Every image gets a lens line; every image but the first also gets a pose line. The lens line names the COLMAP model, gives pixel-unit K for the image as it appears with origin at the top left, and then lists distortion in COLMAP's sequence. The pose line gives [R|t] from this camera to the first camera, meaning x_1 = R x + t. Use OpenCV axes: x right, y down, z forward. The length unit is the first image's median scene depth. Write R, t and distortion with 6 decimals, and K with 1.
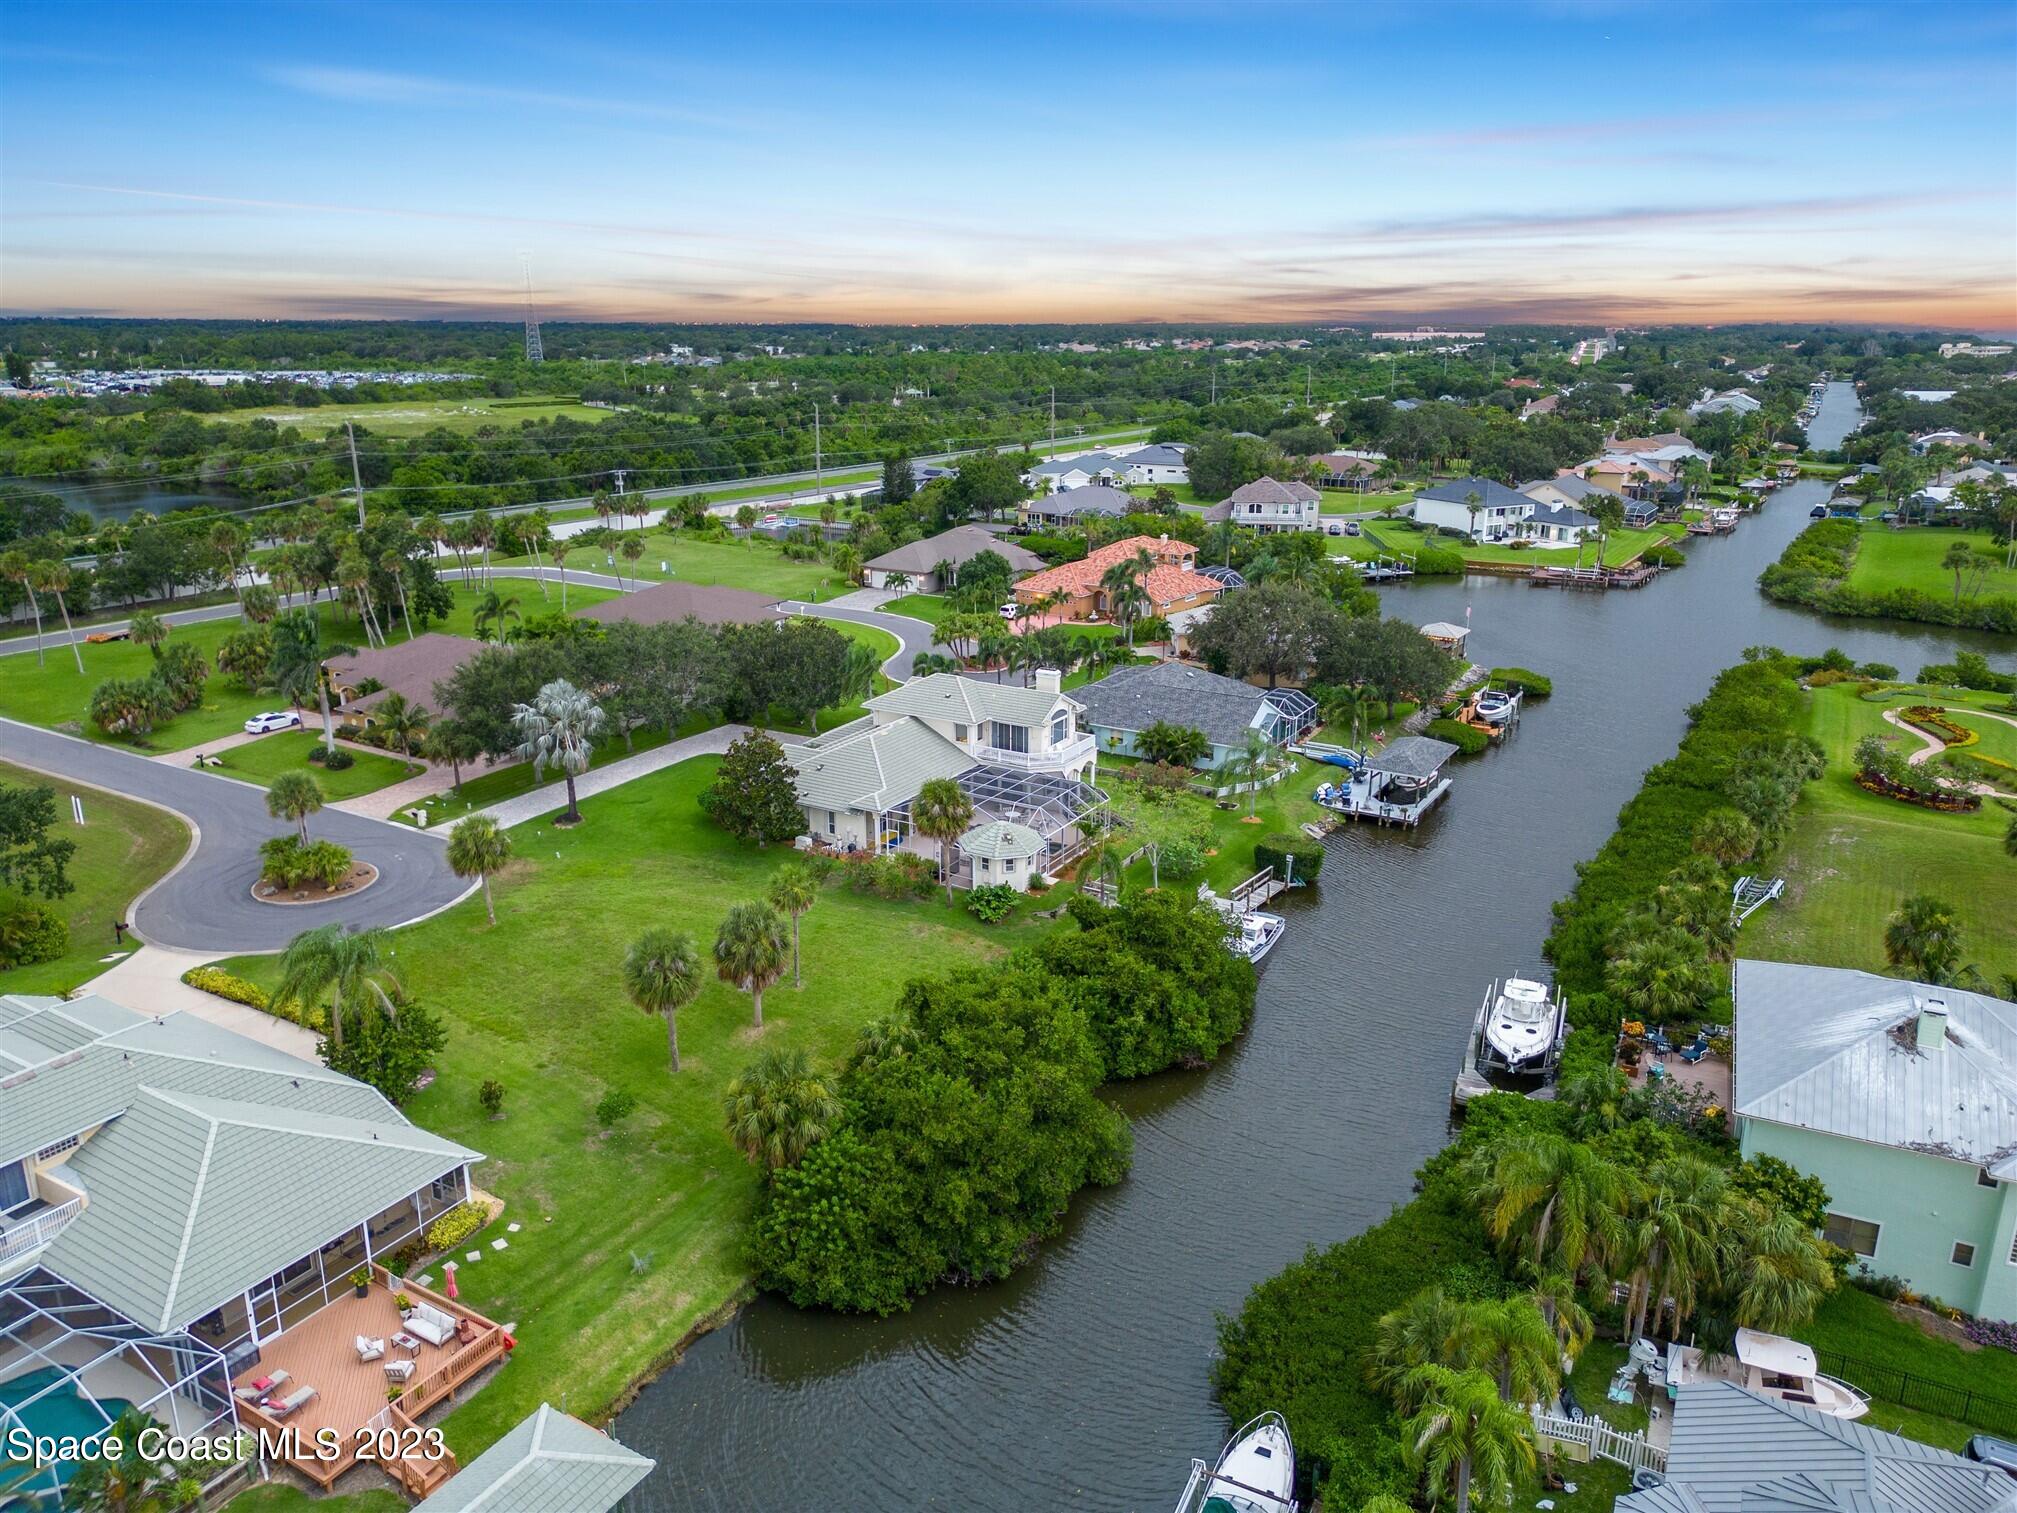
lens RADIAL K [[1405.2, 0, 1005.6], [0, 1405.2, 761.6], [0, 0, 1]] dist [0.083027, -0.083646]
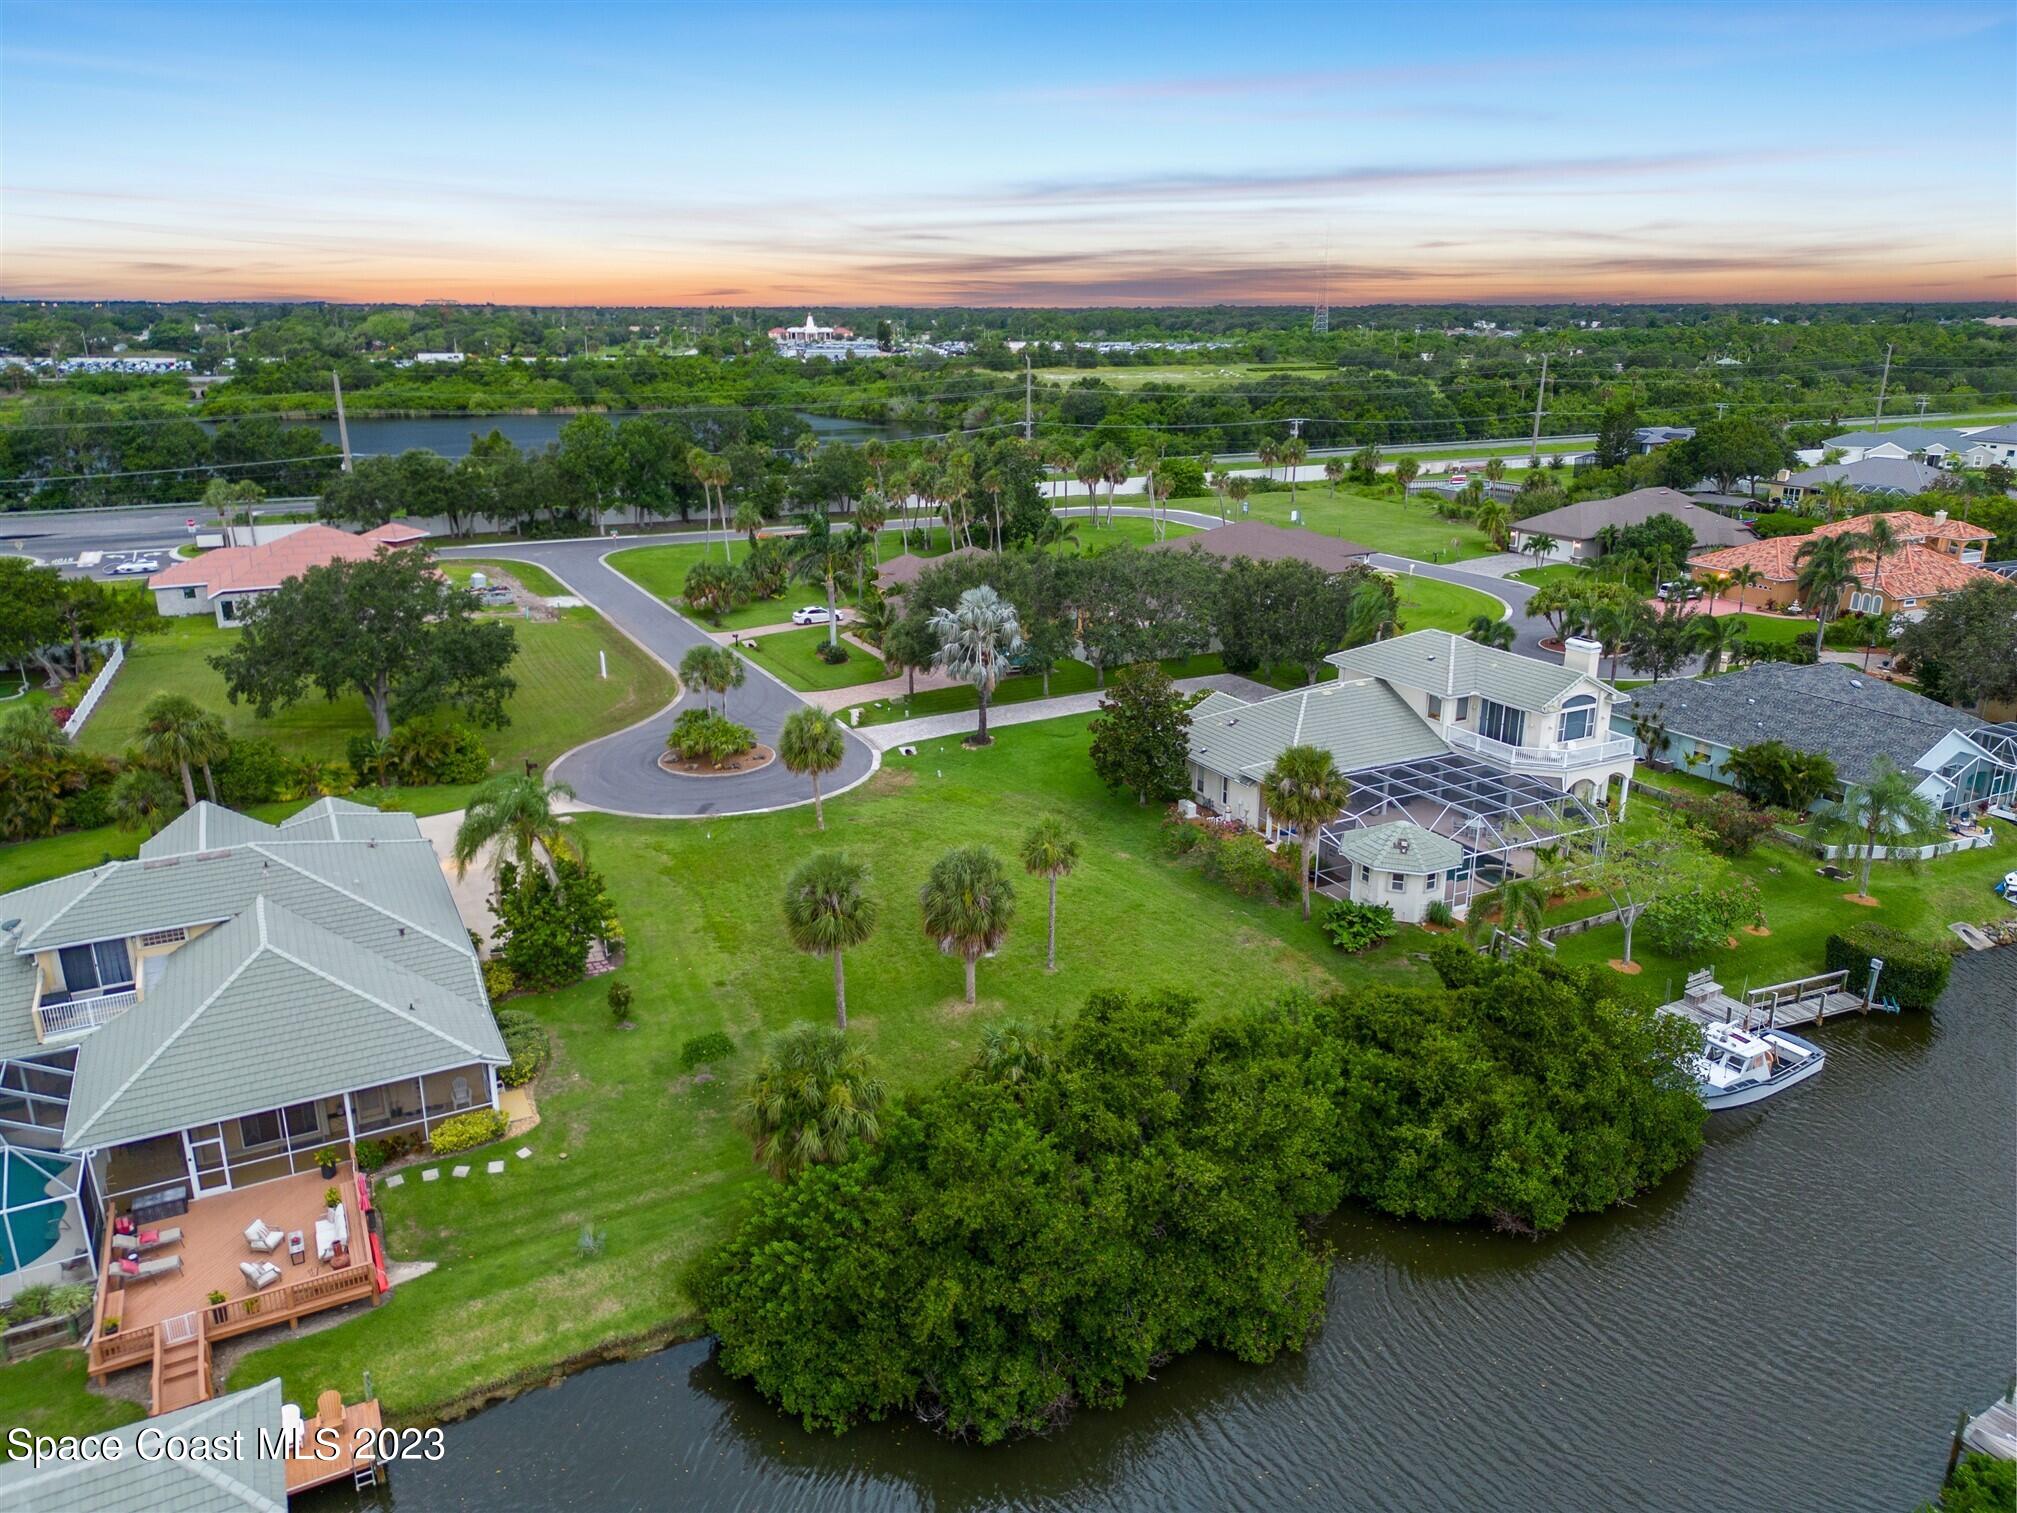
lens RADIAL K [[1405.2, 0, 1005.6], [0, 1405.2, 761.6], [0, 0, 1]] dist [0.083027, -0.083646]
pose [[0.853817, 0.157740, -0.496100, 0.164710], [-0.153251, 0.986919, 0.050047, 0.006070], [0.497505, 0.033297, 0.866822, 0.232504]]
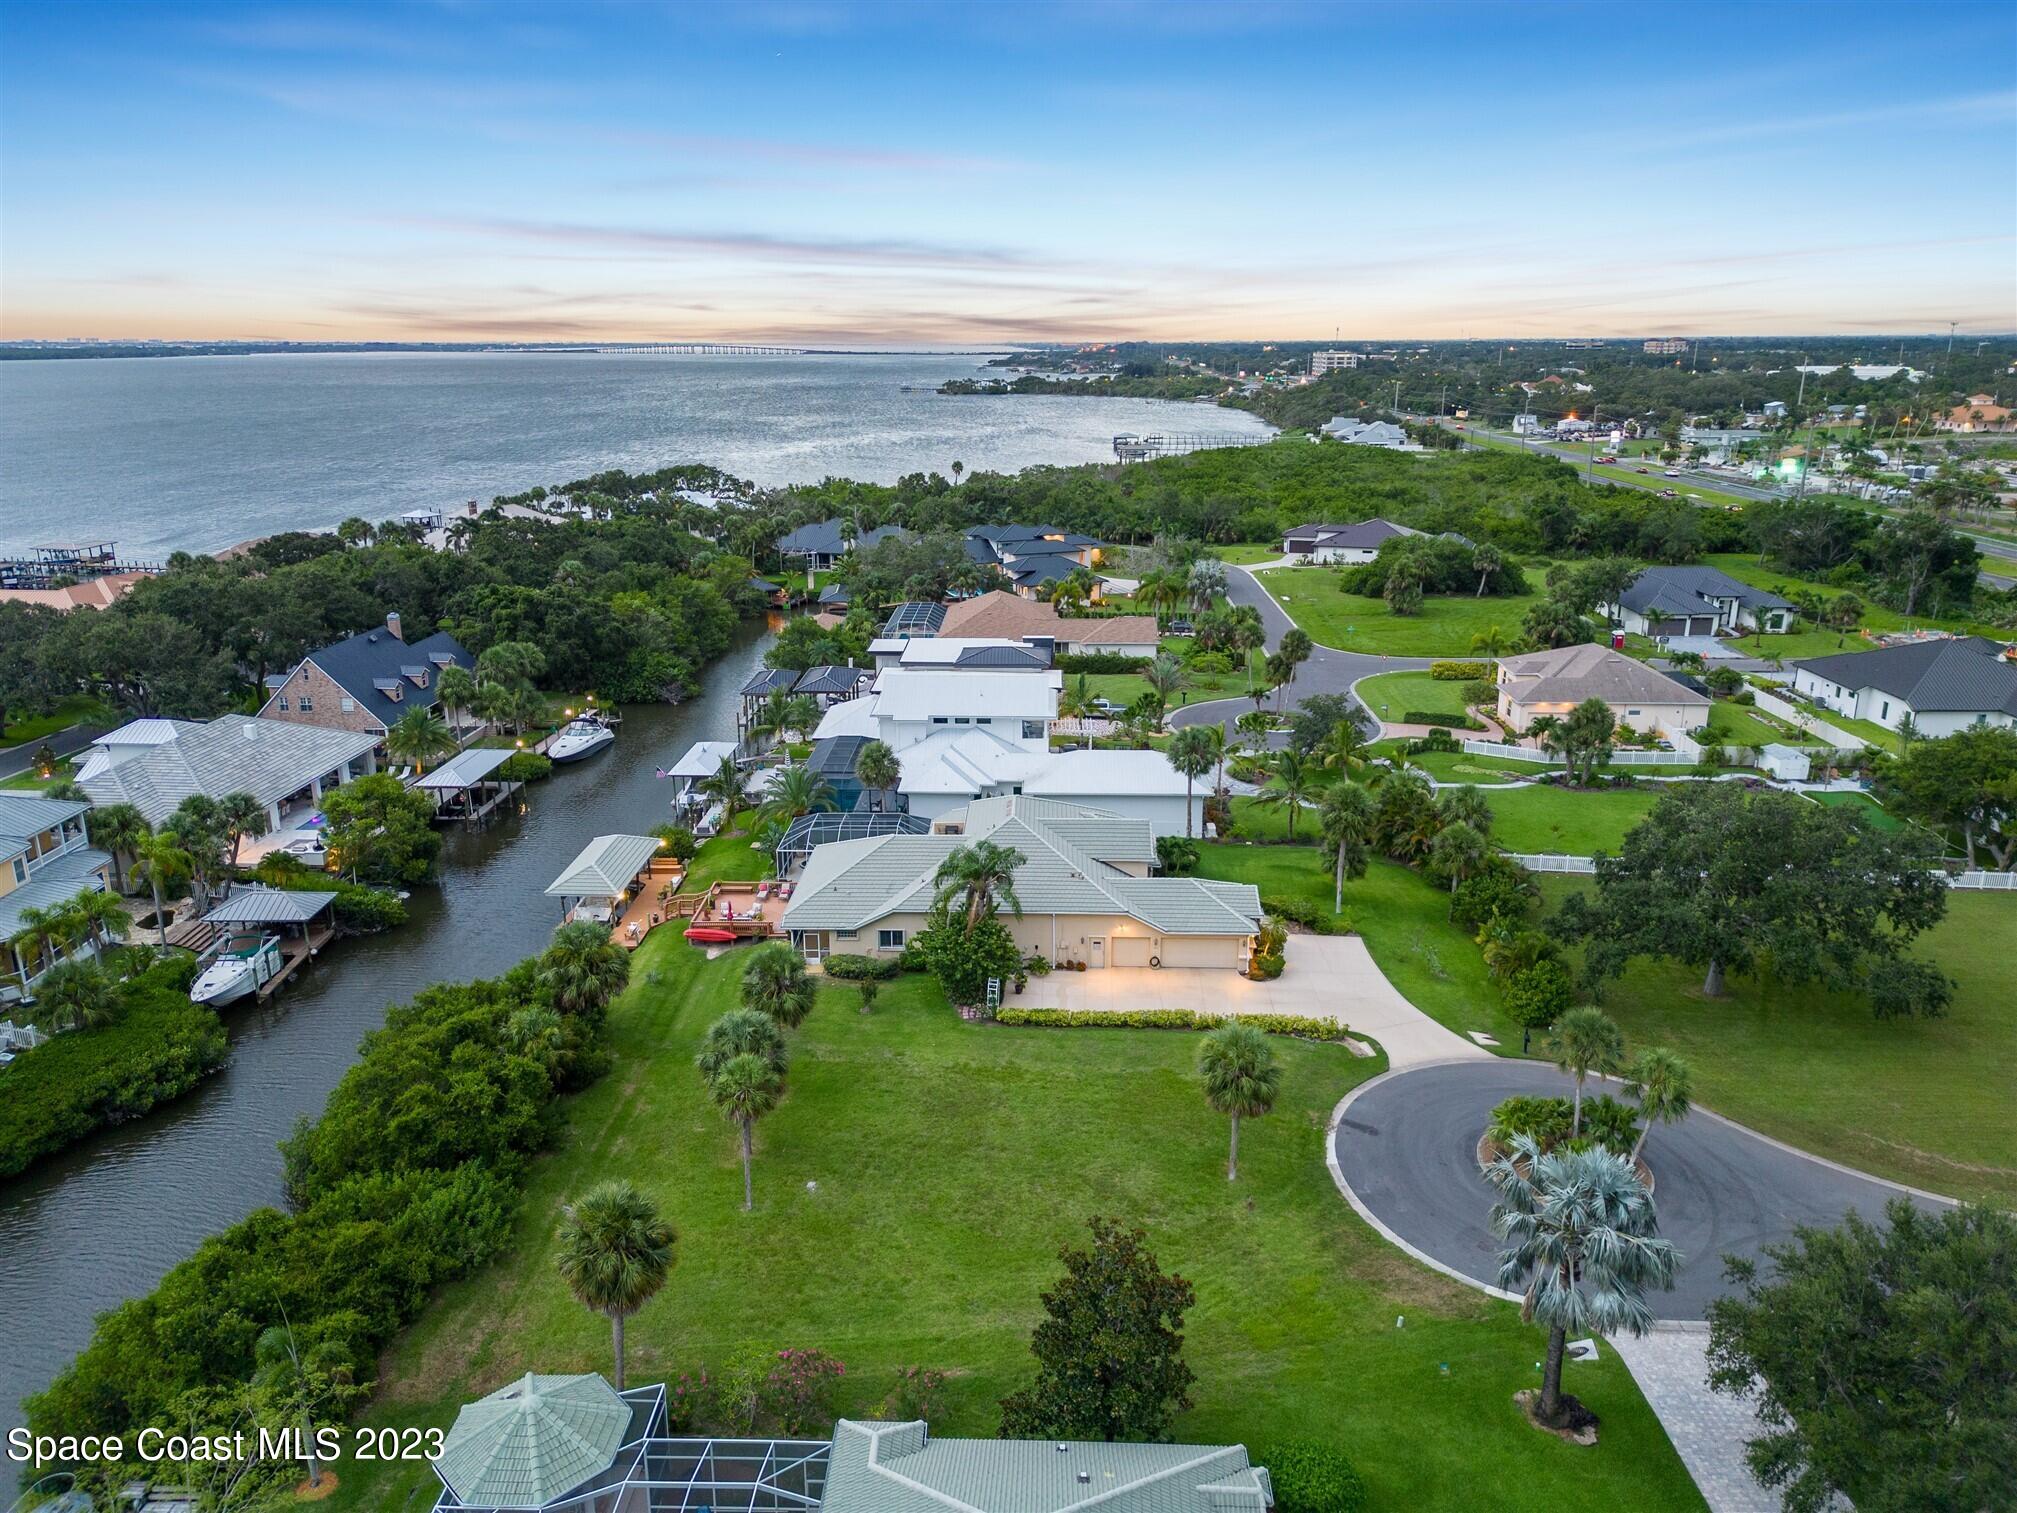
lens RADIAL K [[1405.2, 0, 1005.6], [0, 1405.2, 761.6], [0, 0, 1]] dist [0.083027, -0.083646]
pose [[-0.874524, 0.136966, -0.465240, 0.047168], [-0.145143, 0.841410, 0.520540, -0.377684], [0.462754, 0.522751, -0.715954, 1.188027]]
